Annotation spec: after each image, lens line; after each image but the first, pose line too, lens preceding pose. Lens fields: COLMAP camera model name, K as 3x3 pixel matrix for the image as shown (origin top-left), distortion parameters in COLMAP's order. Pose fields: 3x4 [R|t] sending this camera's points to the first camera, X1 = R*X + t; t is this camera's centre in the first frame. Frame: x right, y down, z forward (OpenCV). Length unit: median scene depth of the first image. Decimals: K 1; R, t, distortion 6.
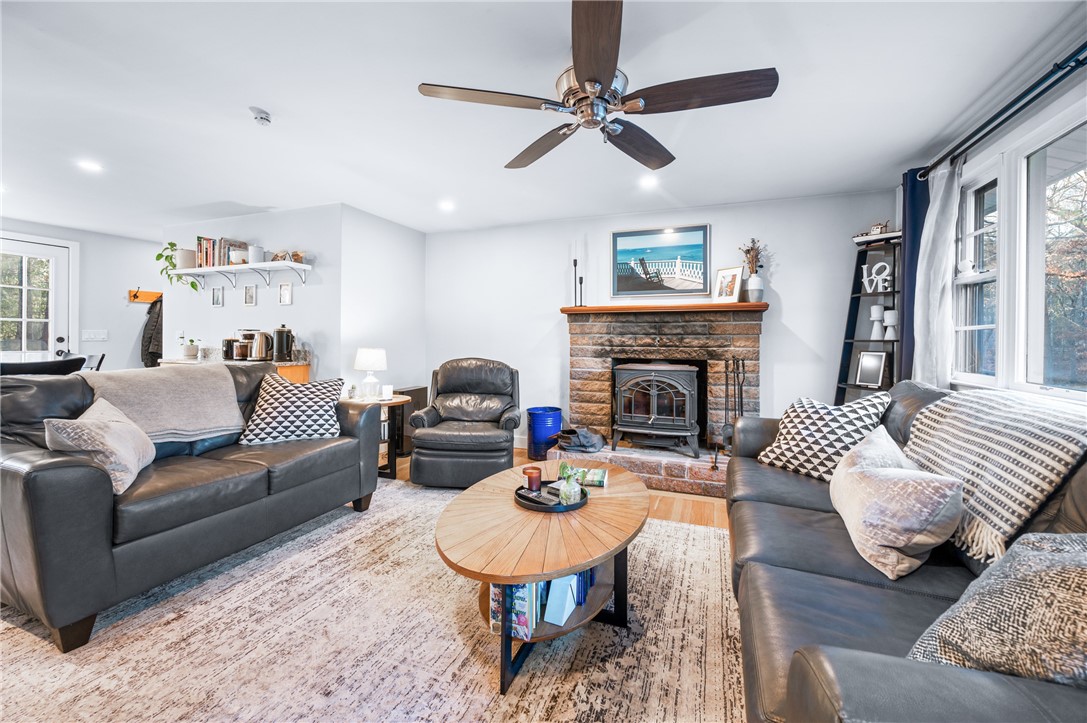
lens RADIAL K [[435.3, 0, 545.0], [0, 435.3, 342.4], [0, 0, 1]] dist [-0.001704, 0.000256]
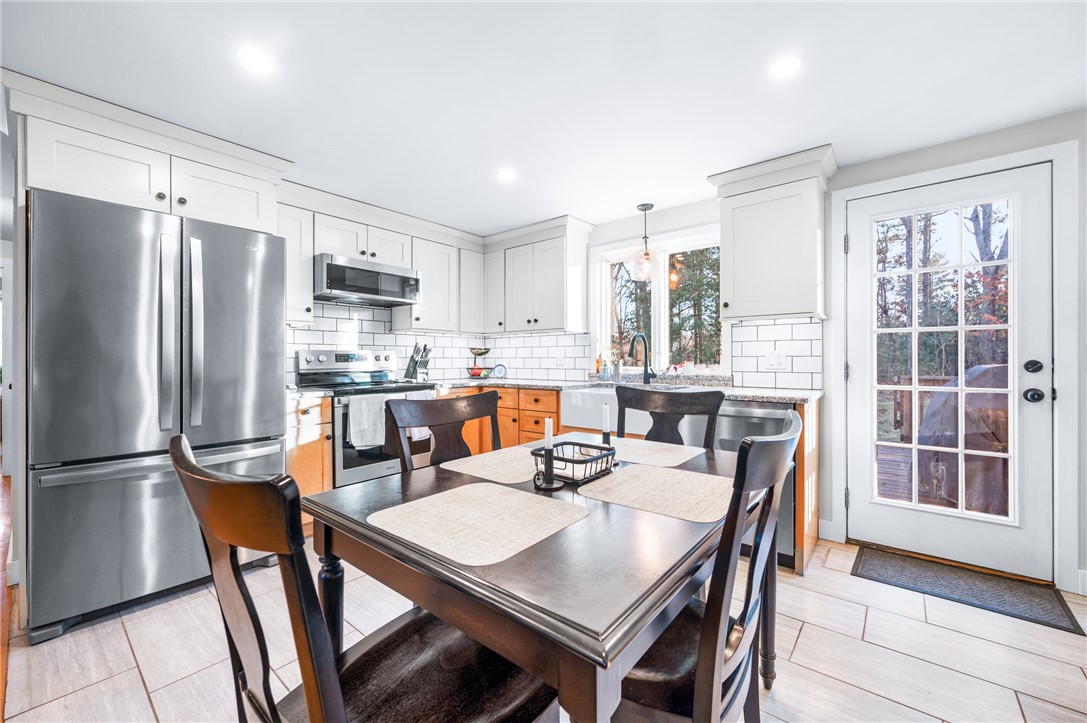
lens RADIAL K [[435.3, 0, 537.0], [0, 435.3, 361.5], [0, 0, 1]] dist [-0.001704, 0.000256]
pose [[-0.322688, -0.001291, -0.946505, -0.709616], [-0.006782, 0.999977, 0.000948, -0.011475], [0.946481, 0.006726, -0.322689, 0.908059]]
